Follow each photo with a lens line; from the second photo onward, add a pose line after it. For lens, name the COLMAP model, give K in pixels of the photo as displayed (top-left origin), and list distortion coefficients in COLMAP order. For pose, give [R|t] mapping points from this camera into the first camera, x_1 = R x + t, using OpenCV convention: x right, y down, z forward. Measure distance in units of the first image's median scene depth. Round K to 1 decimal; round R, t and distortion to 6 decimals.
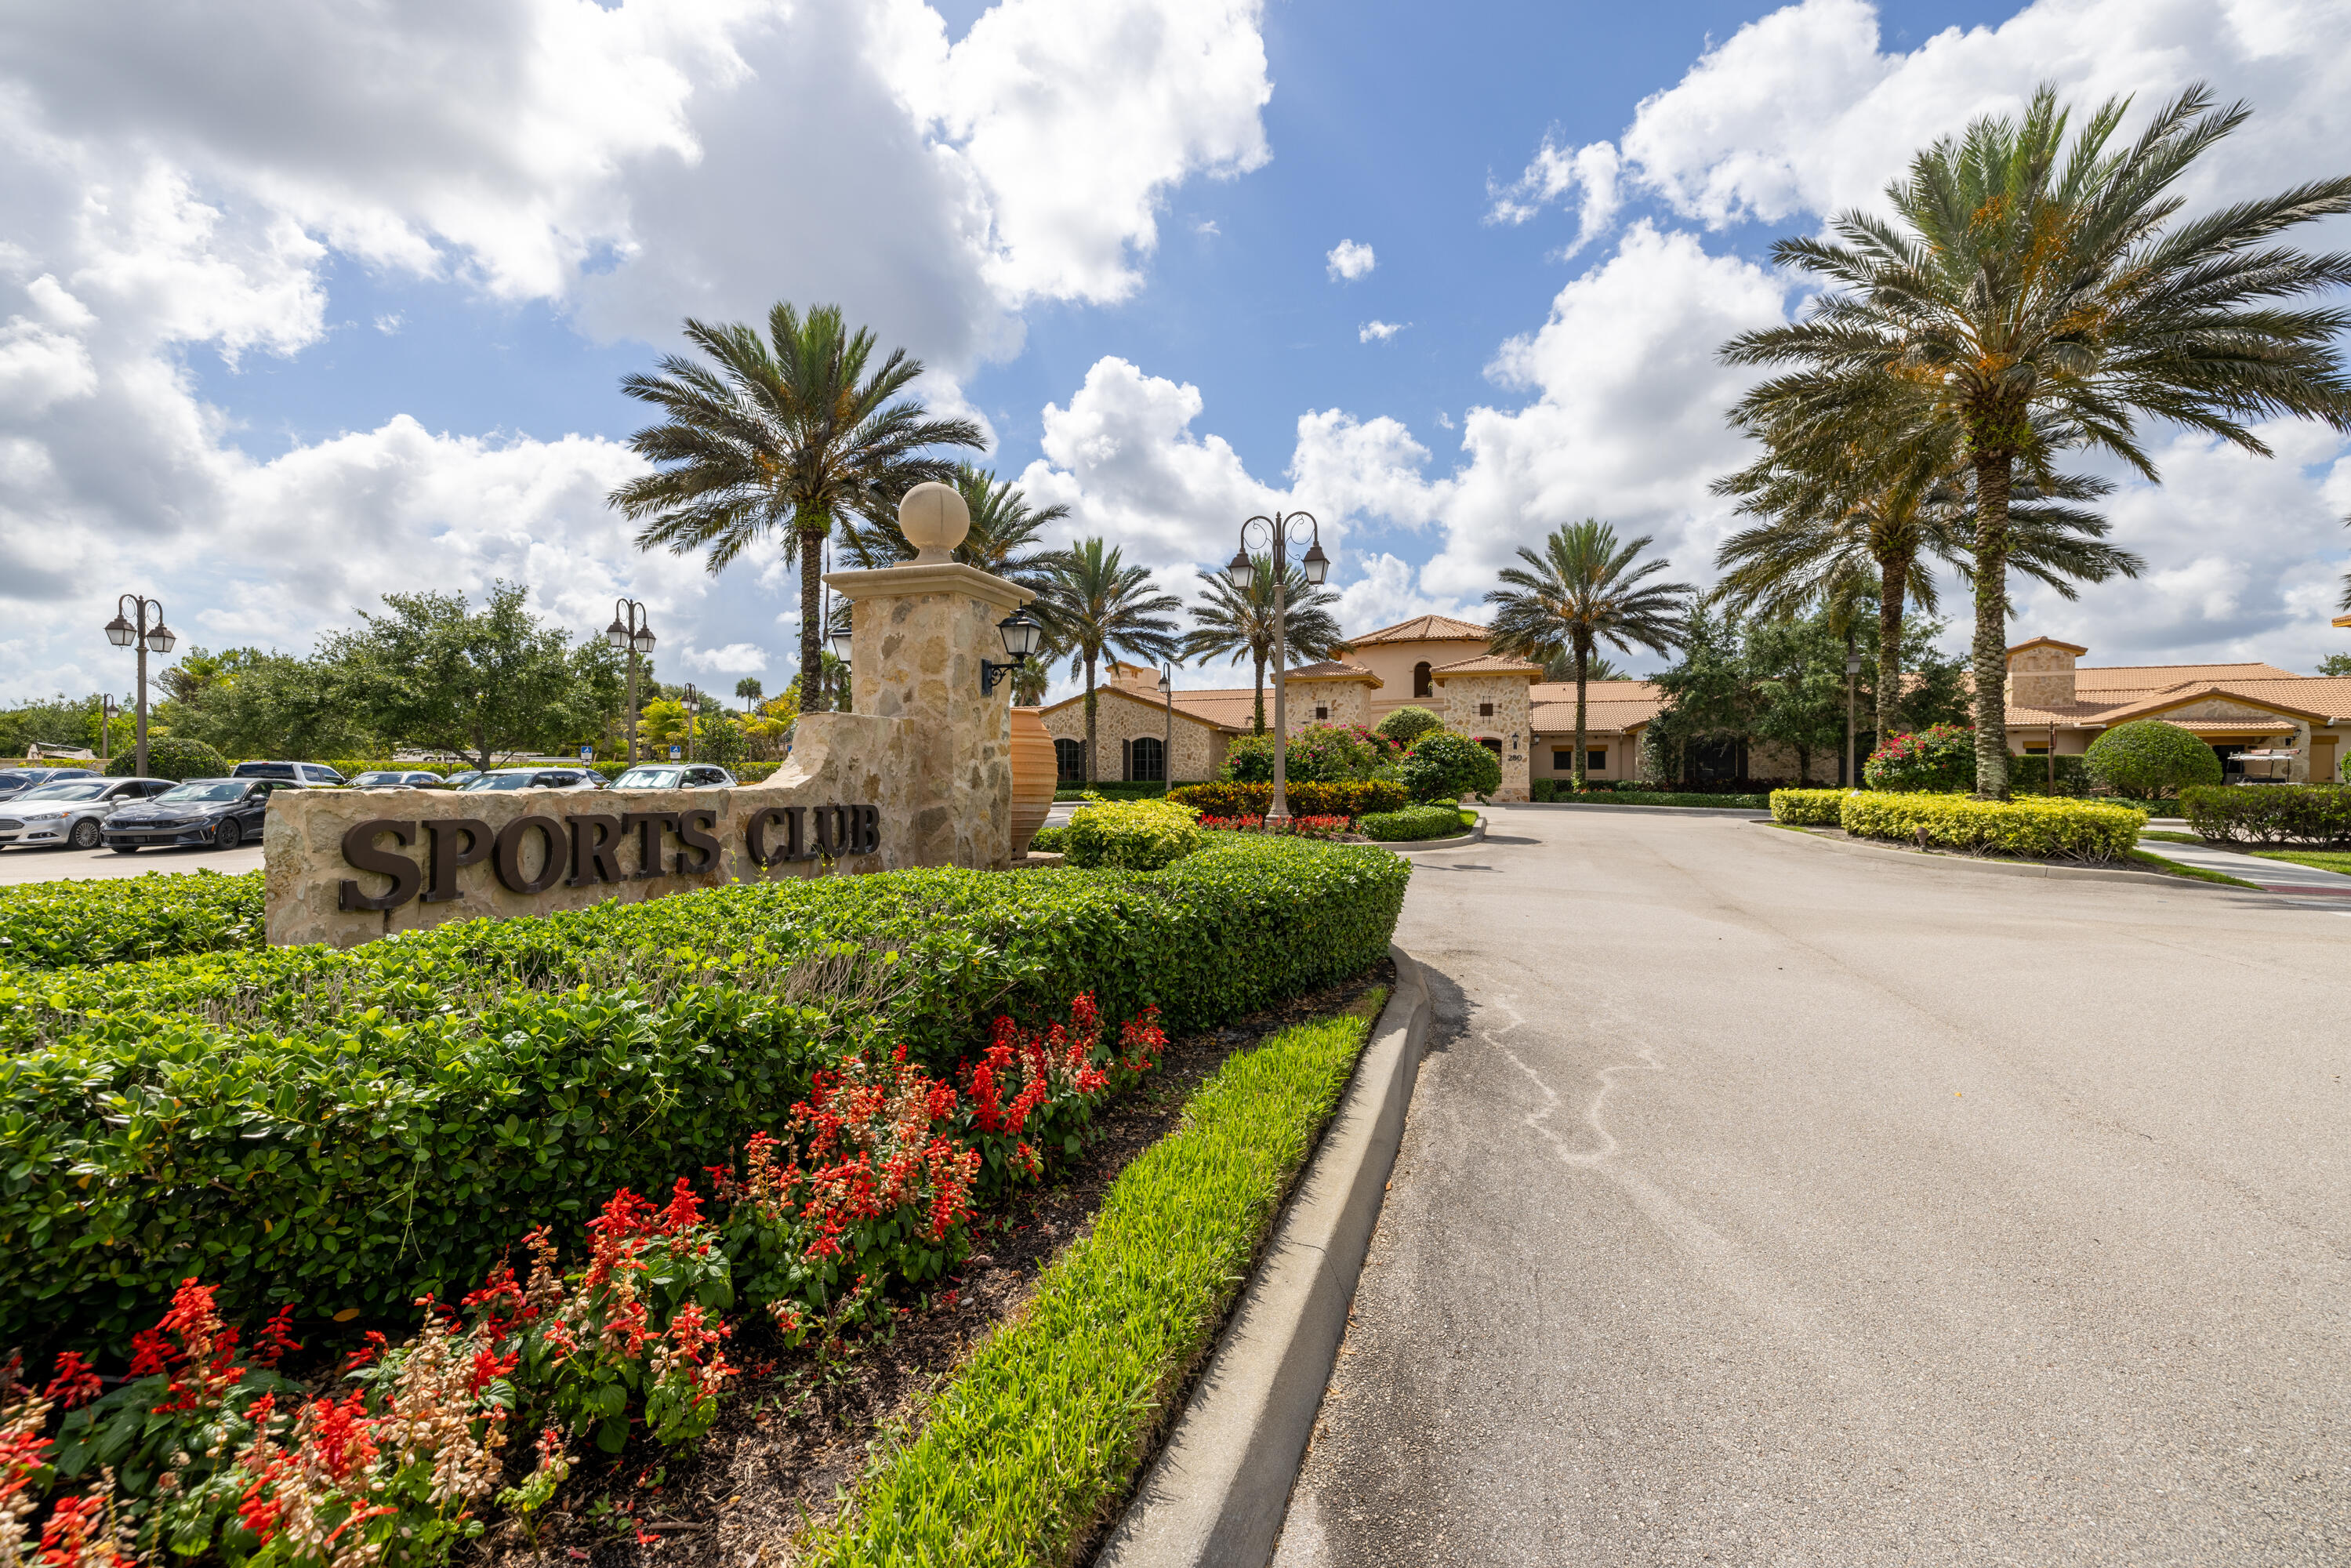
lens RADIAL K [[989.3, 0, 1172.9], [0, 989.3, 779.4], [0, 0, 1]] dist [0.000510, 0.000106]
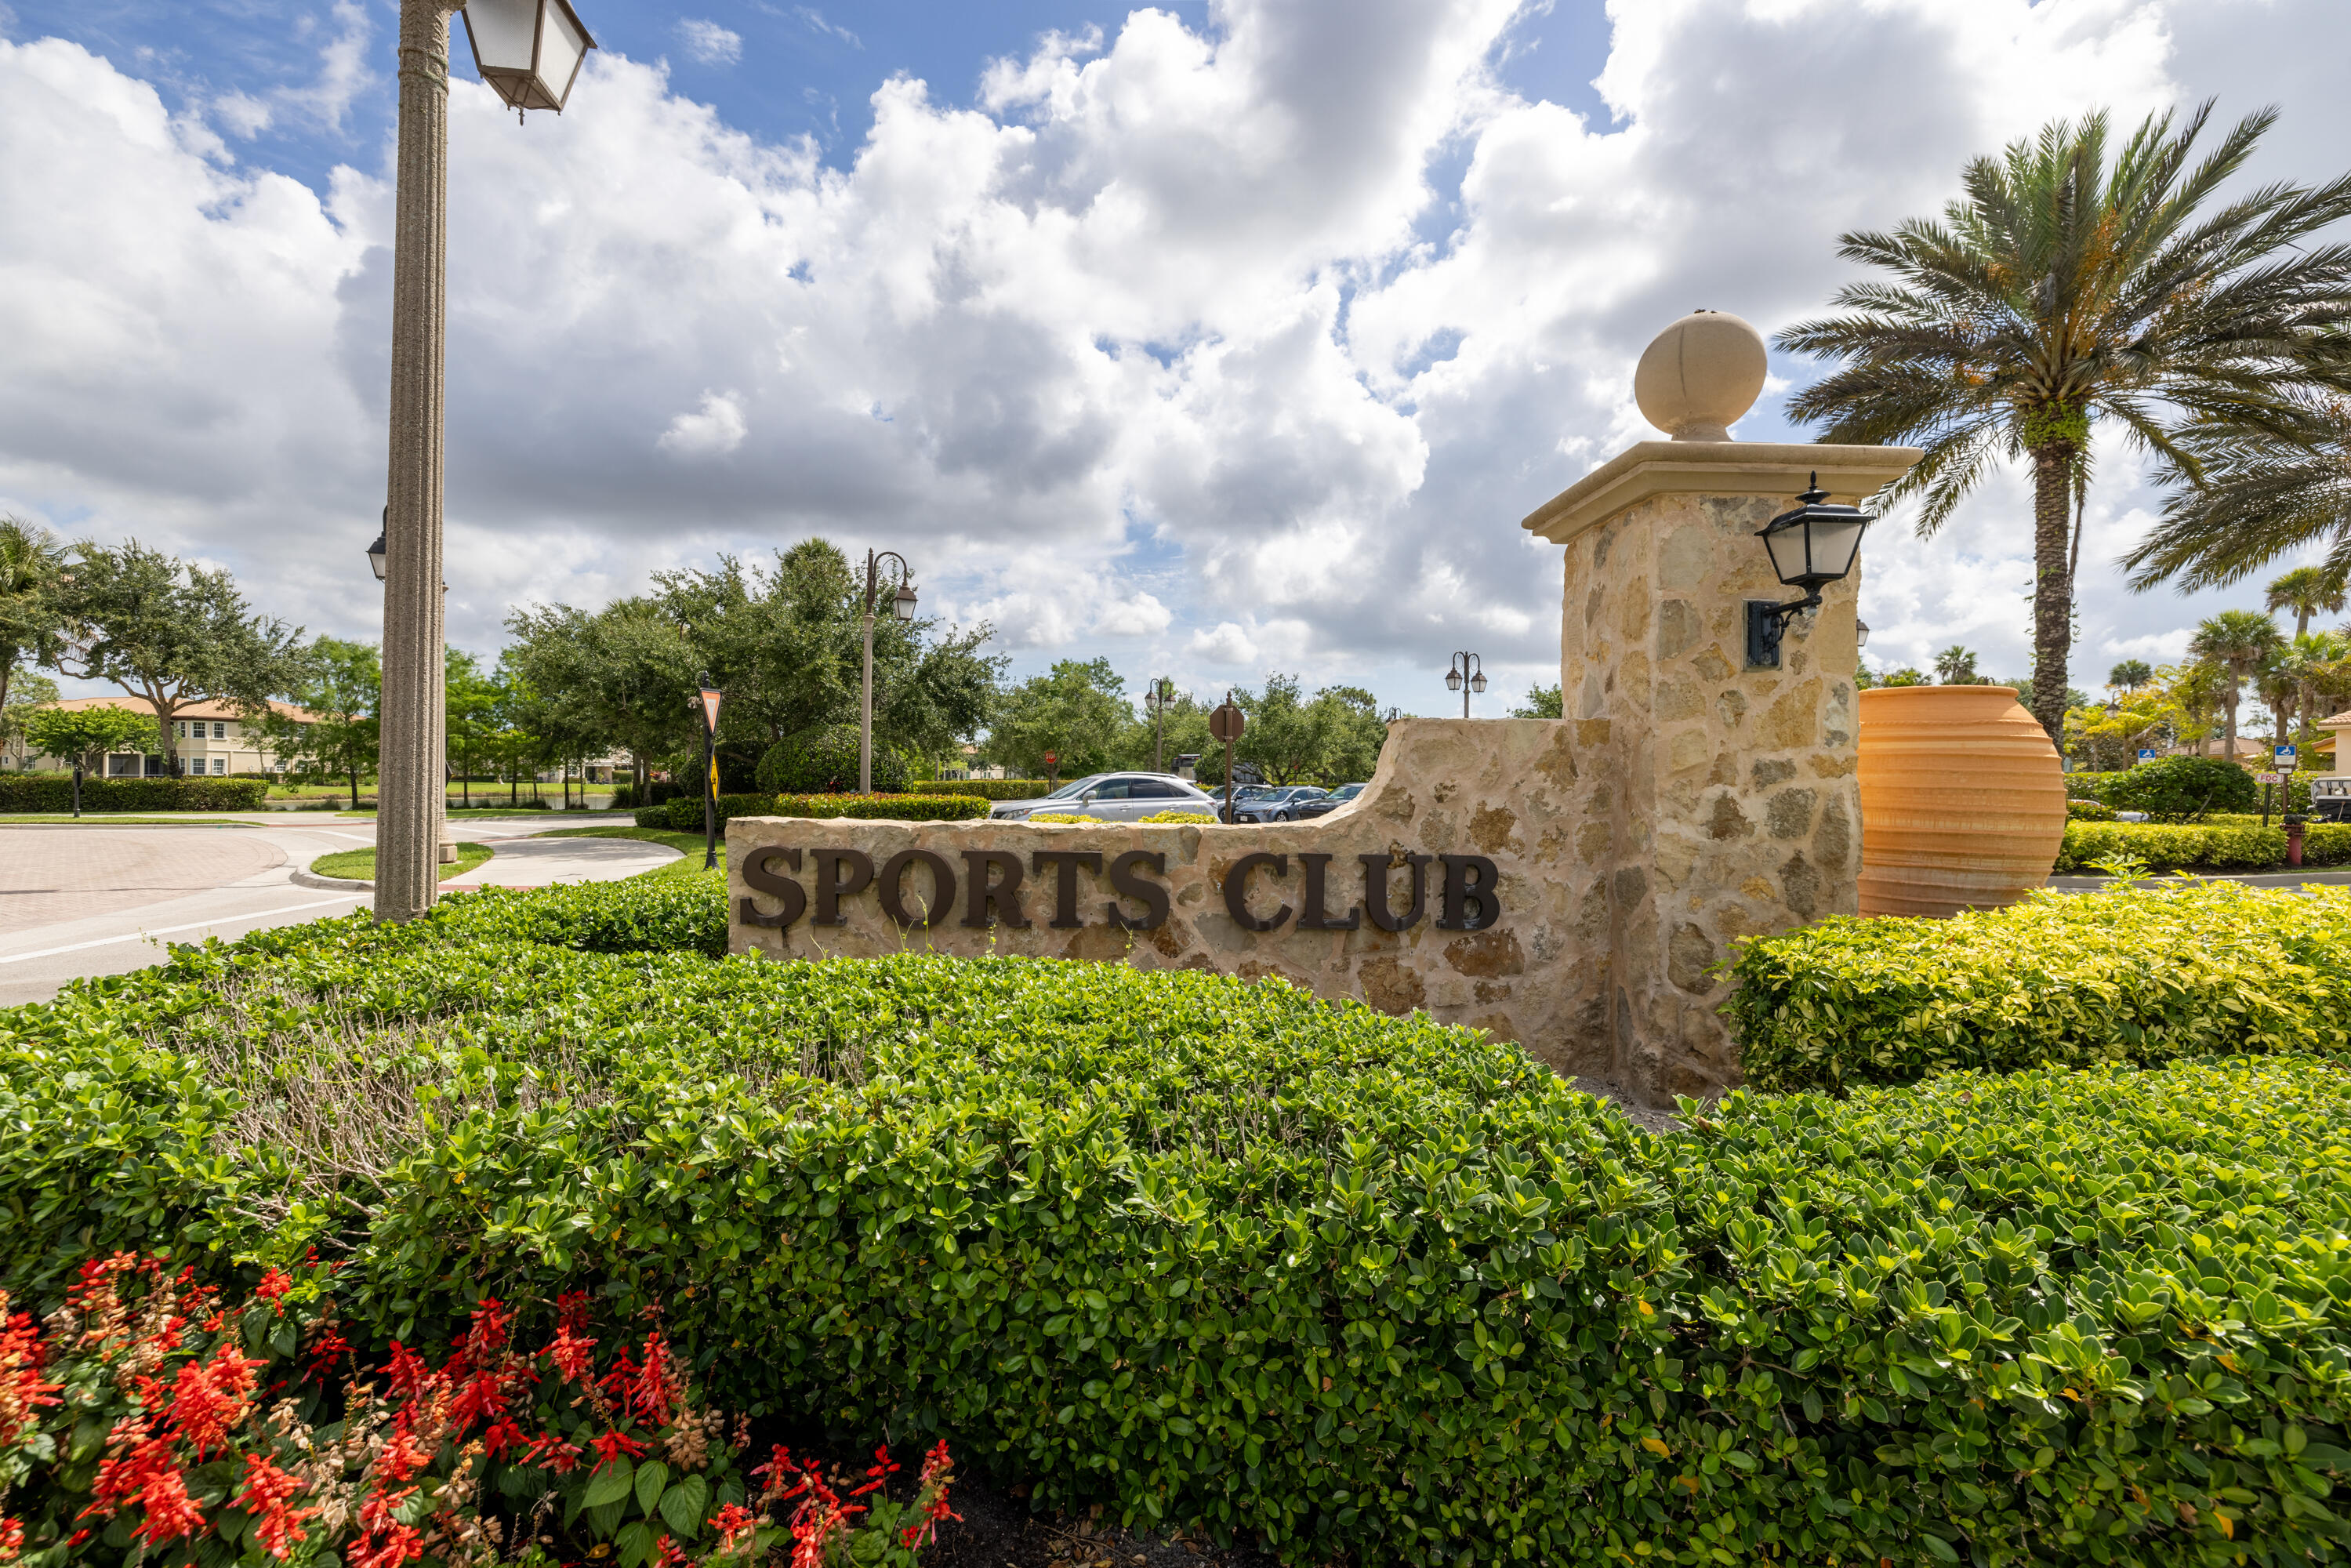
lens RADIAL K [[989.3, 0, 1171.3], [0, 989.3, 777.6], [0, 0, 1]] dist [0.000510, 0.000106]
pose [[0.356981, -0.000231, -0.934111, 0.071128], [-0.010624, 0.999934, -0.004307, -0.006503], [0.934051, 0.011462, 0.356956, 0.178502]]
